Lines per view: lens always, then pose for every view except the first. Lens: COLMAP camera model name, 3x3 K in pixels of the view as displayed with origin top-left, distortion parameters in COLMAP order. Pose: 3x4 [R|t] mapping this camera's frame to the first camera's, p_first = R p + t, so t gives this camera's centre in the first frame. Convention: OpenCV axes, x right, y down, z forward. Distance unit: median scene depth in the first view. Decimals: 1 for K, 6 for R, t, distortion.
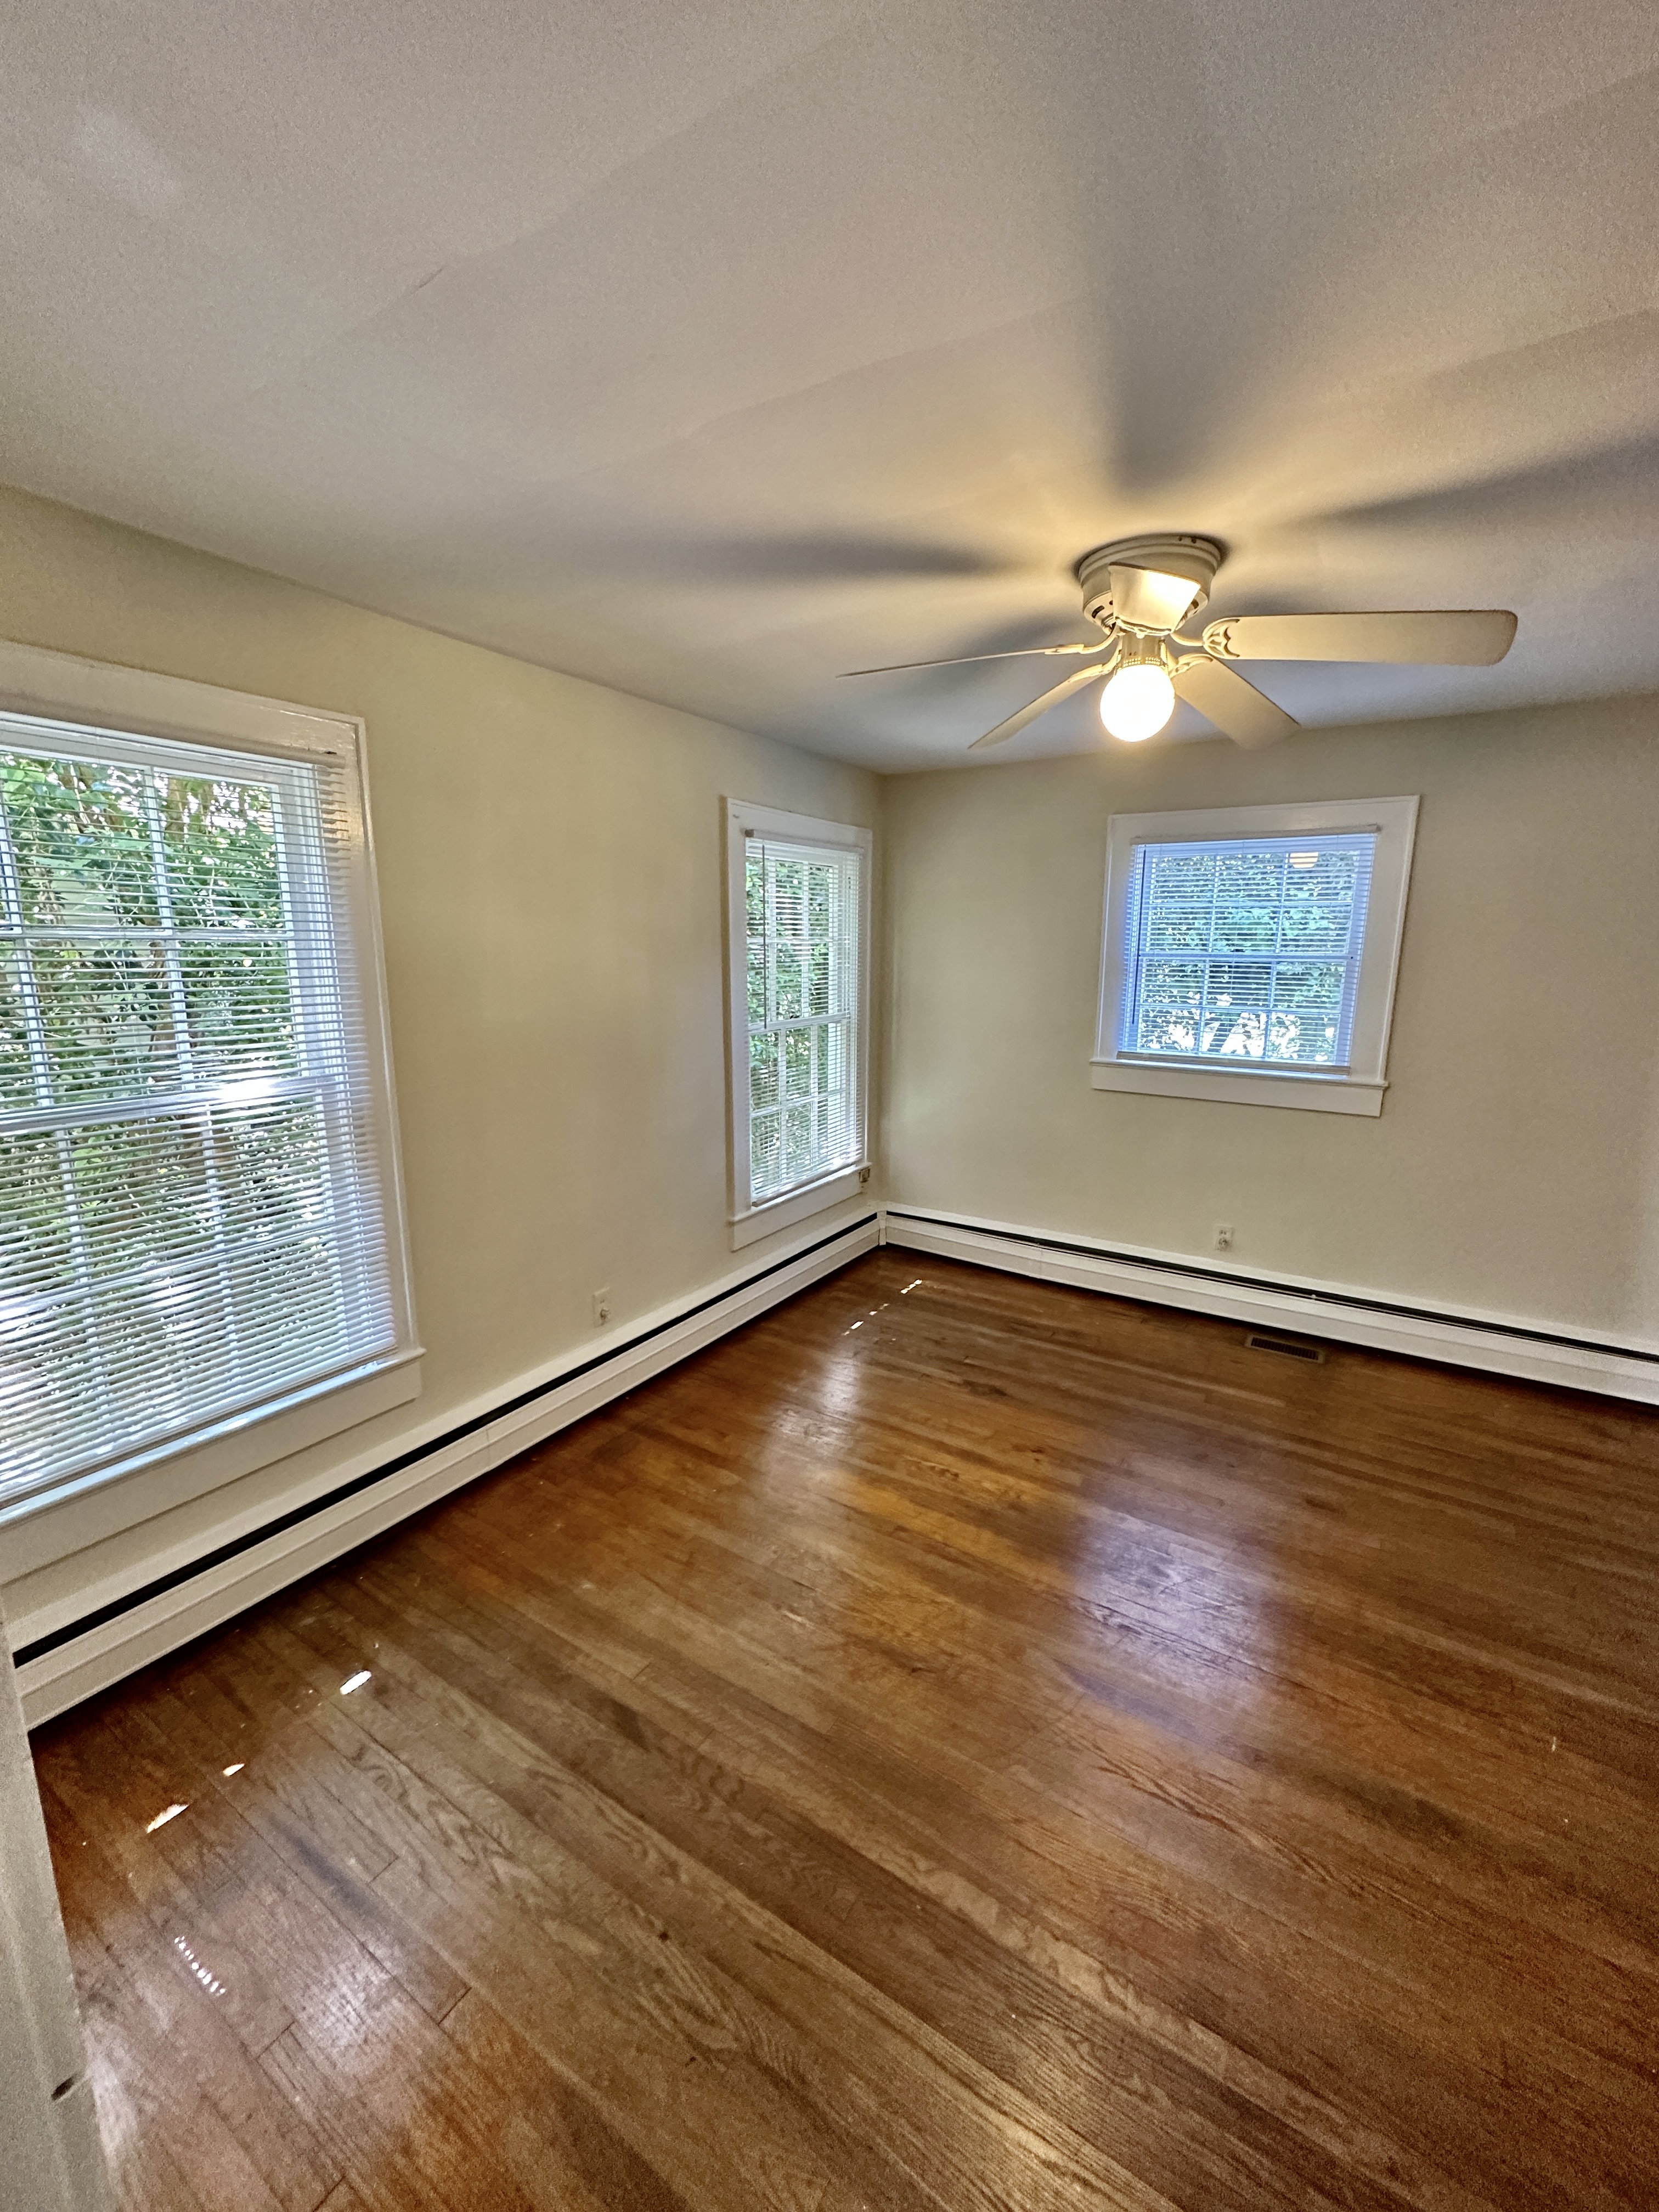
lens RADIAL K [[887.4, 0, 836.2], [0, 887.4, 1114.6], [0, 0, 1]] dist [-0.008082, -0.000442]
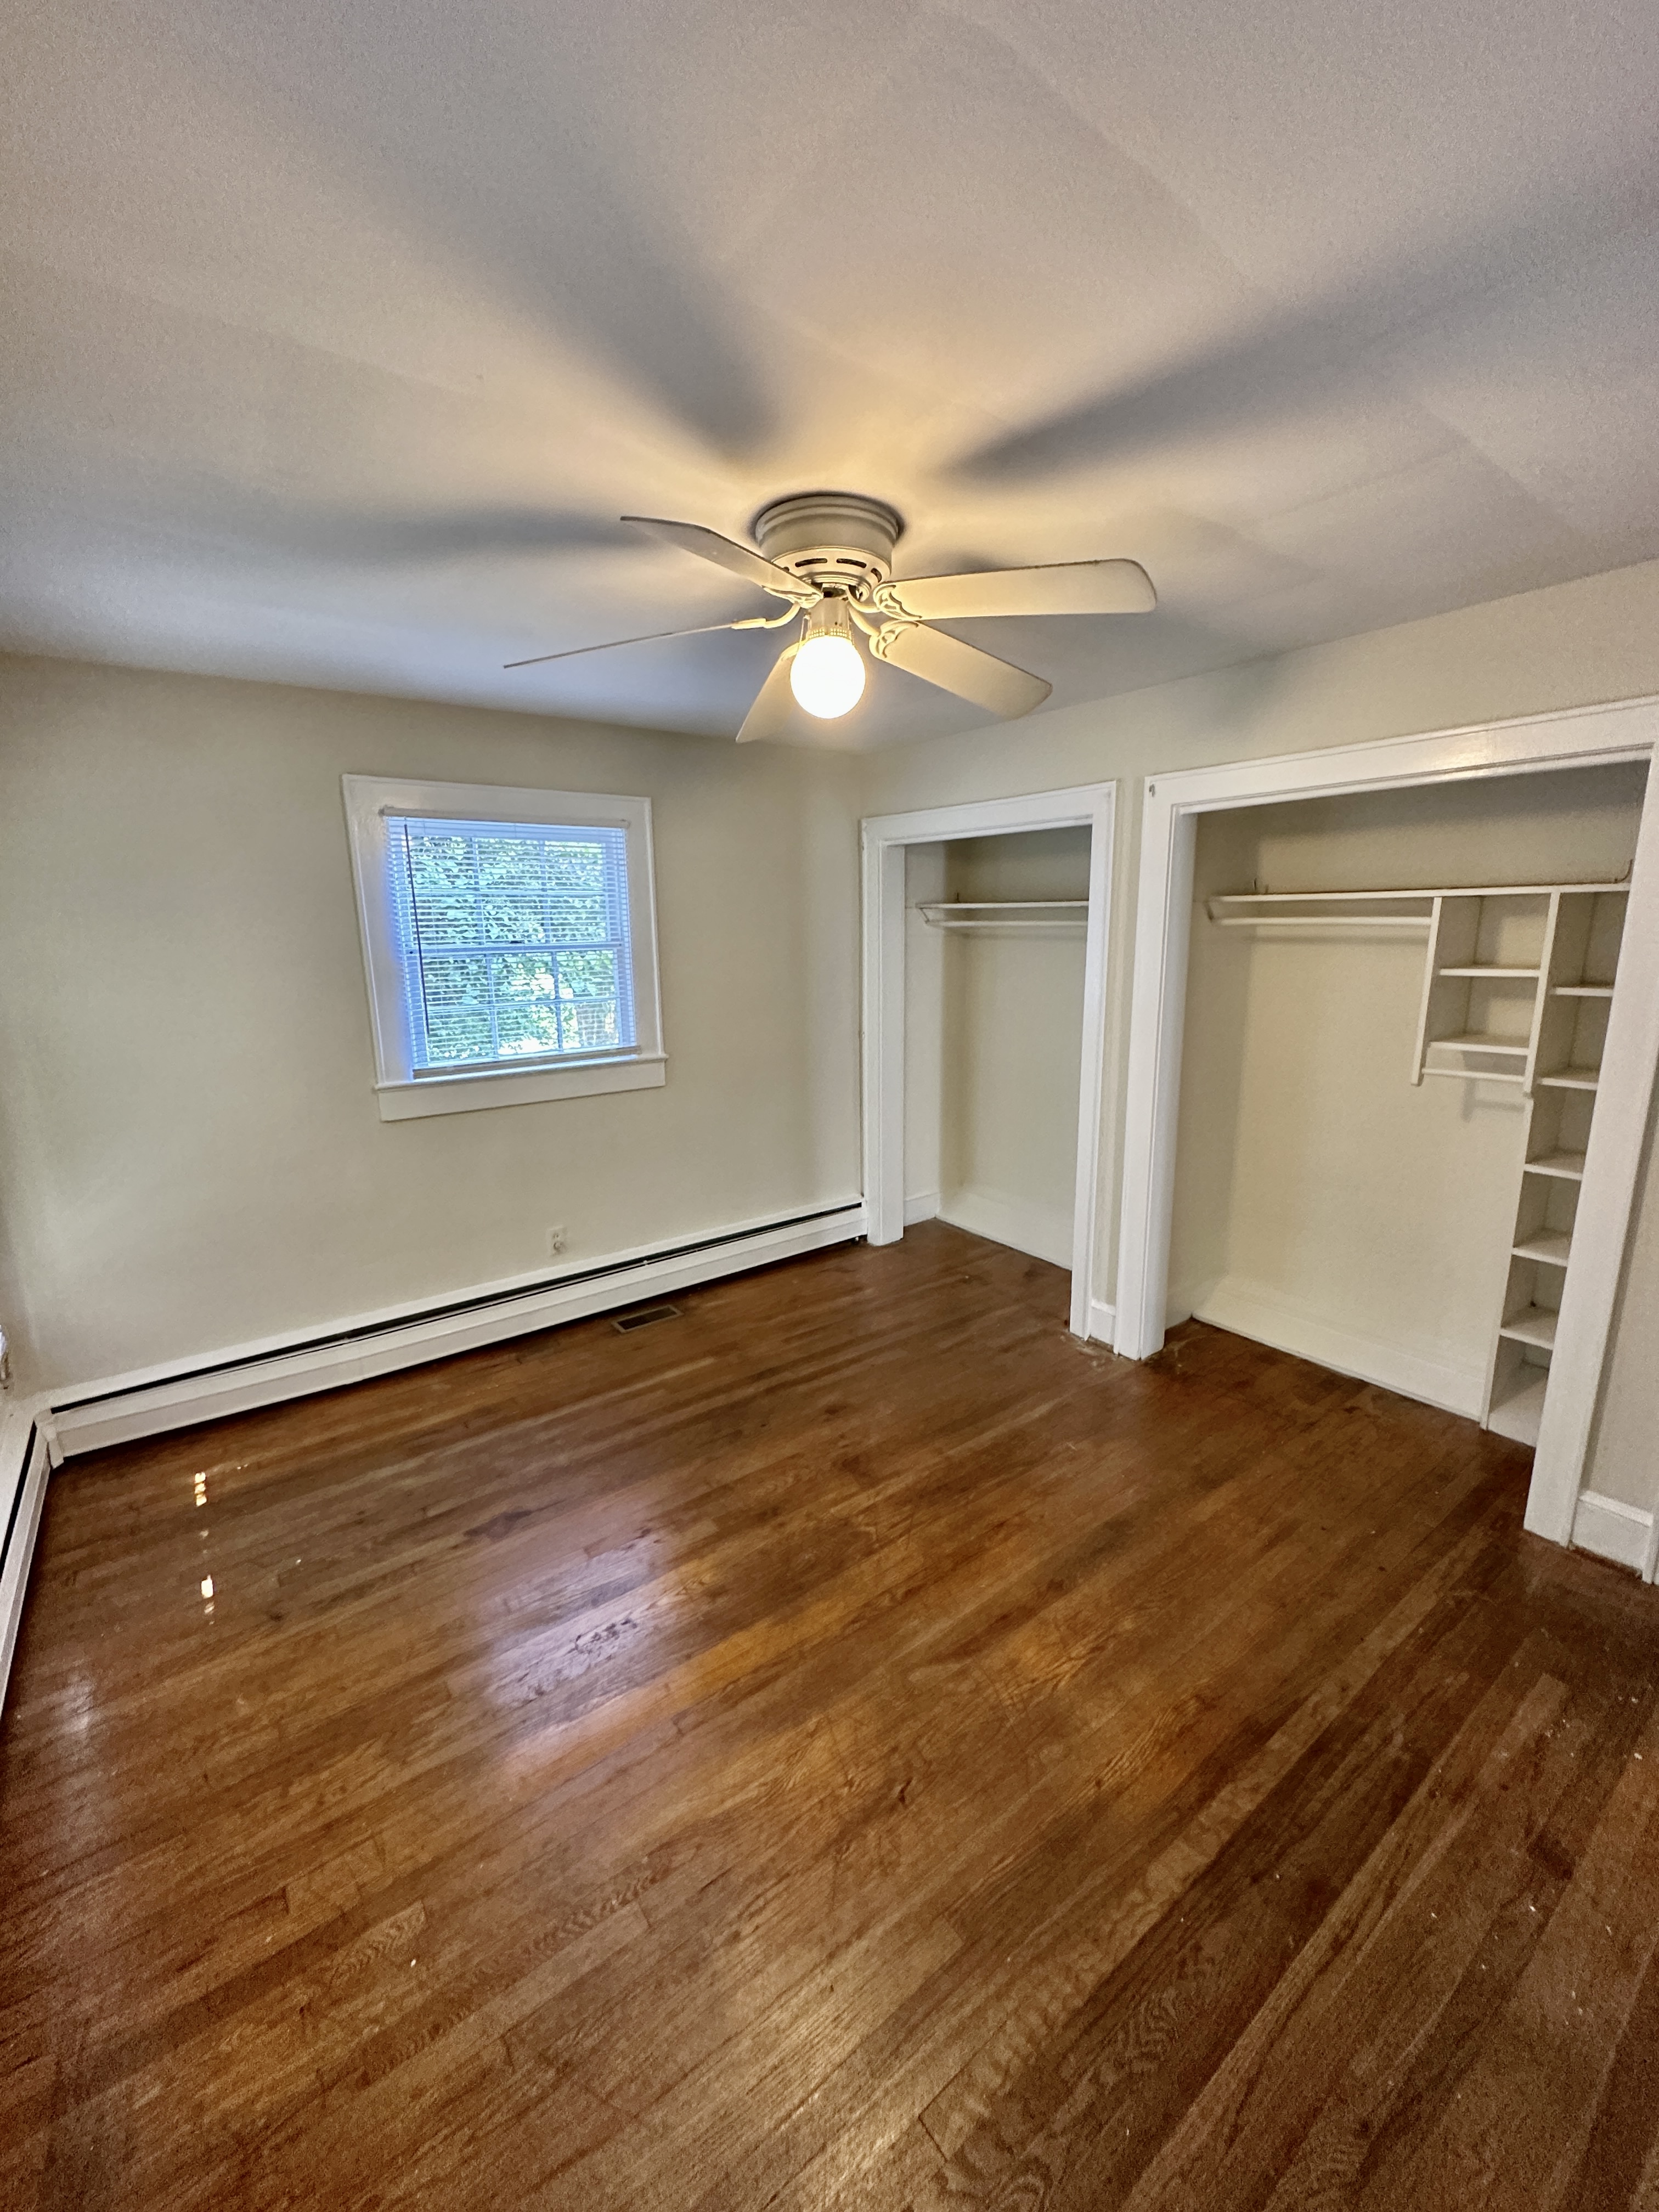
lens RADIAL K [[887.4, 0, 811.4], [0, 887.4, 1106.1], [0, 0, 1]] dist [-0.008082, -0.000442]
pose [[0.360627, -0.199657, 0.911090, -0.396725], [0.201701, 0.970400, 0.132817, -0.096113], [-0.910640, 0.135871, 0.390224, 0.456166]]
